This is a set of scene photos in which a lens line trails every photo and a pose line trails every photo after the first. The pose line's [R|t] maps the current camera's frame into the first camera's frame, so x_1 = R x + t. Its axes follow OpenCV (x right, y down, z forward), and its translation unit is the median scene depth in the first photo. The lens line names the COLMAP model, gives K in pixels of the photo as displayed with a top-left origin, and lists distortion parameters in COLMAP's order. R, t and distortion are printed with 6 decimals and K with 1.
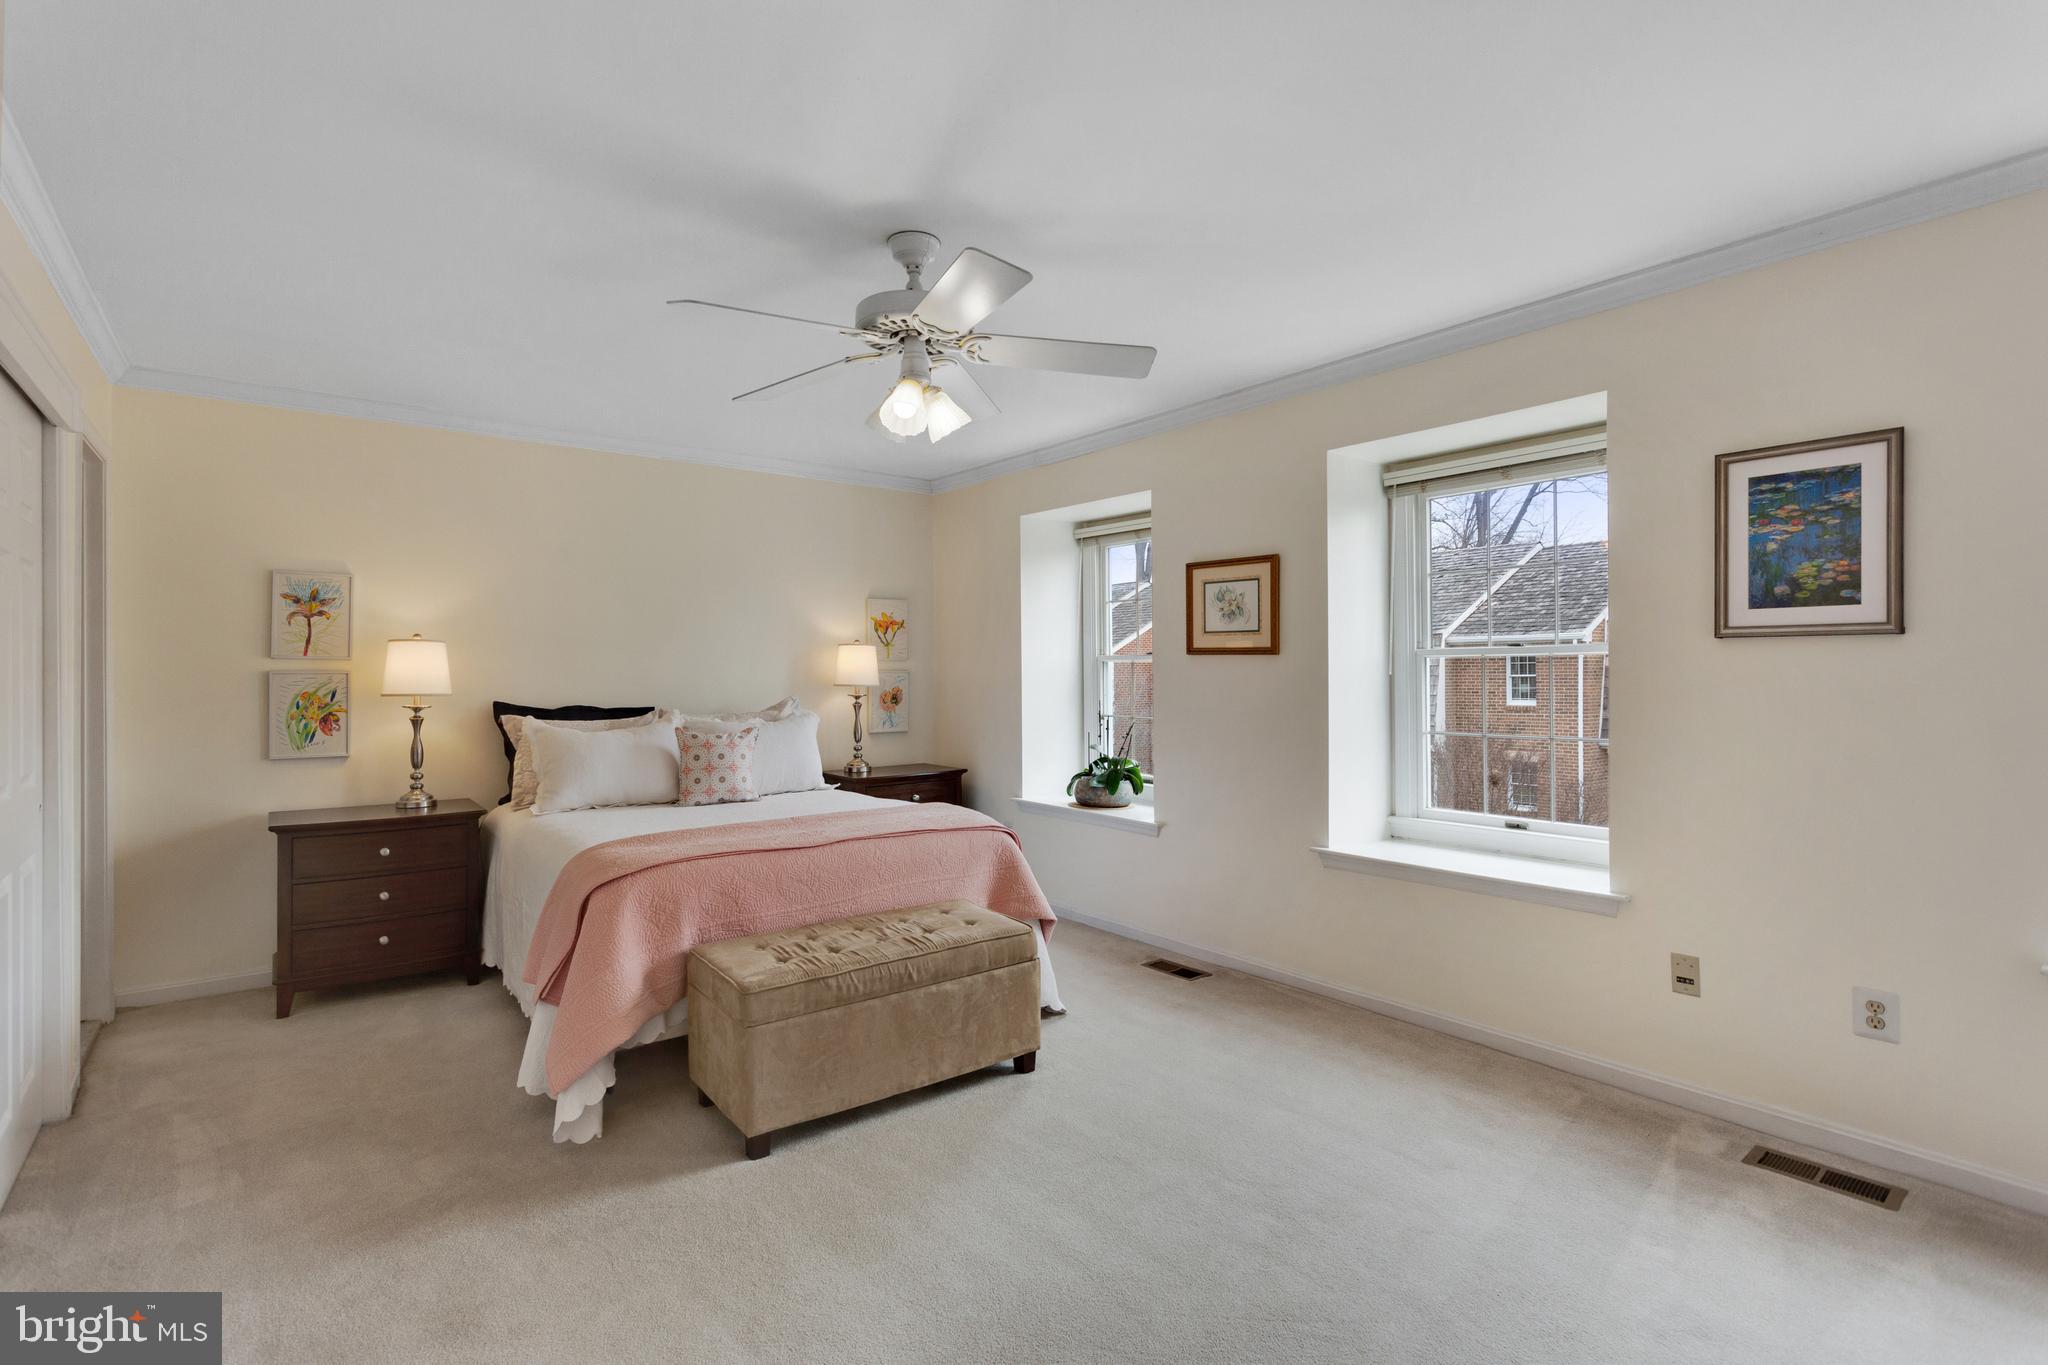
lens RADIAL K [[971.2, 0, 1037.3], [0, 971.2, 673.8], [0, 0, 1]] dist [0.010149, 0.000650]
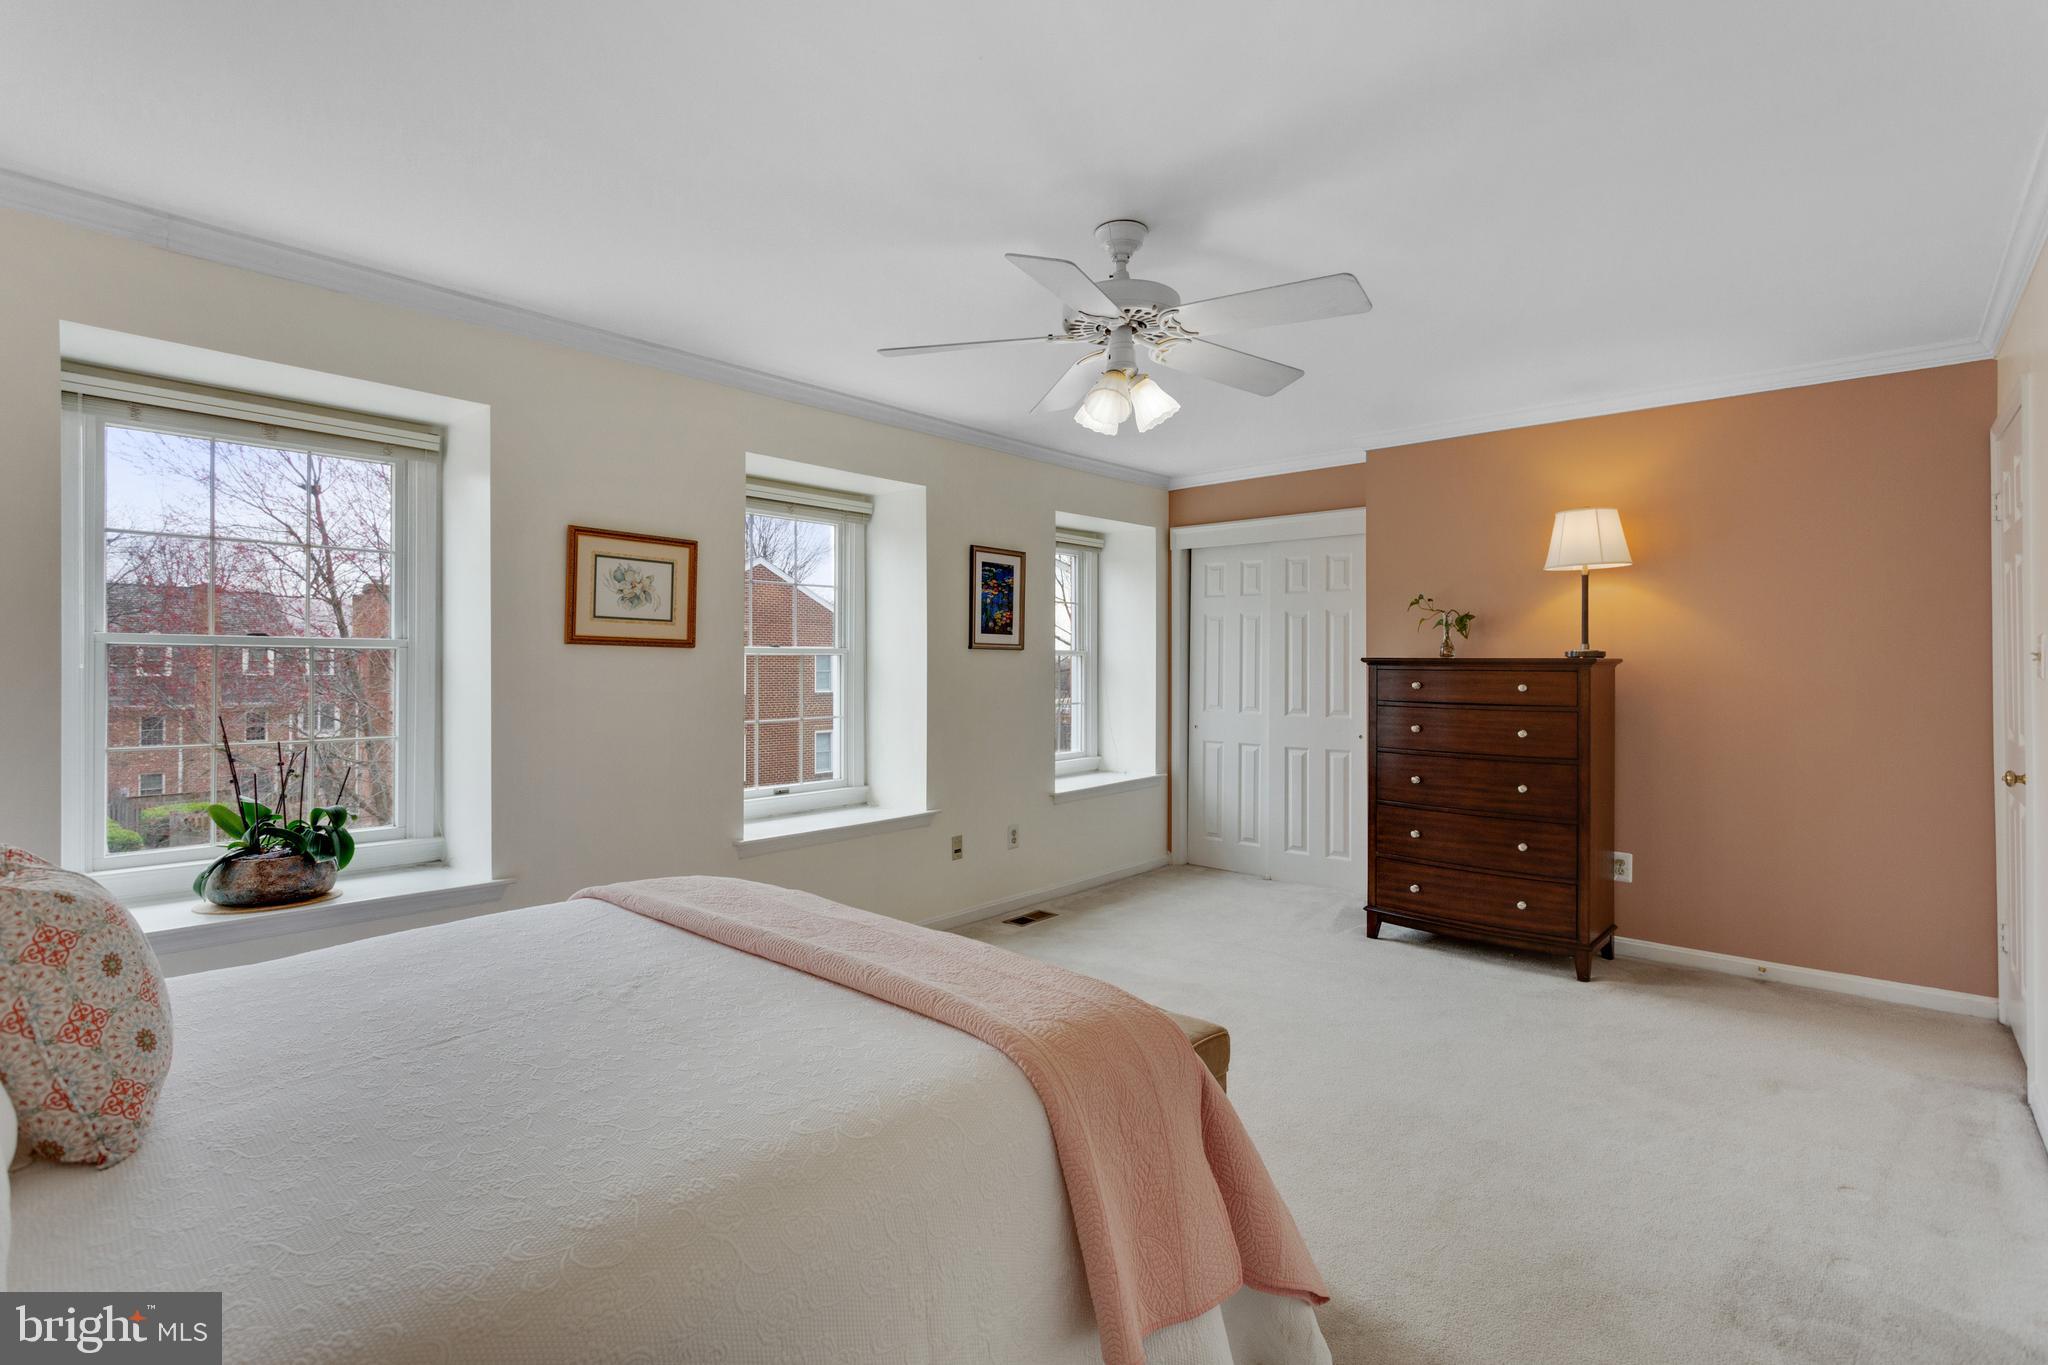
lens RADIAL K [[971.2, 0, 1037.3], [0, 971.2, 673.8], [0, 0, 1]] dist [0.010149, 0.000650]
pose [[-0.173865, 0.000322, 0.984769, -0.809938], [0.001884, 0.999998, 0.000006, 0.006346], [-0.984768, 0.001856, -0.173865, 0.921492]]
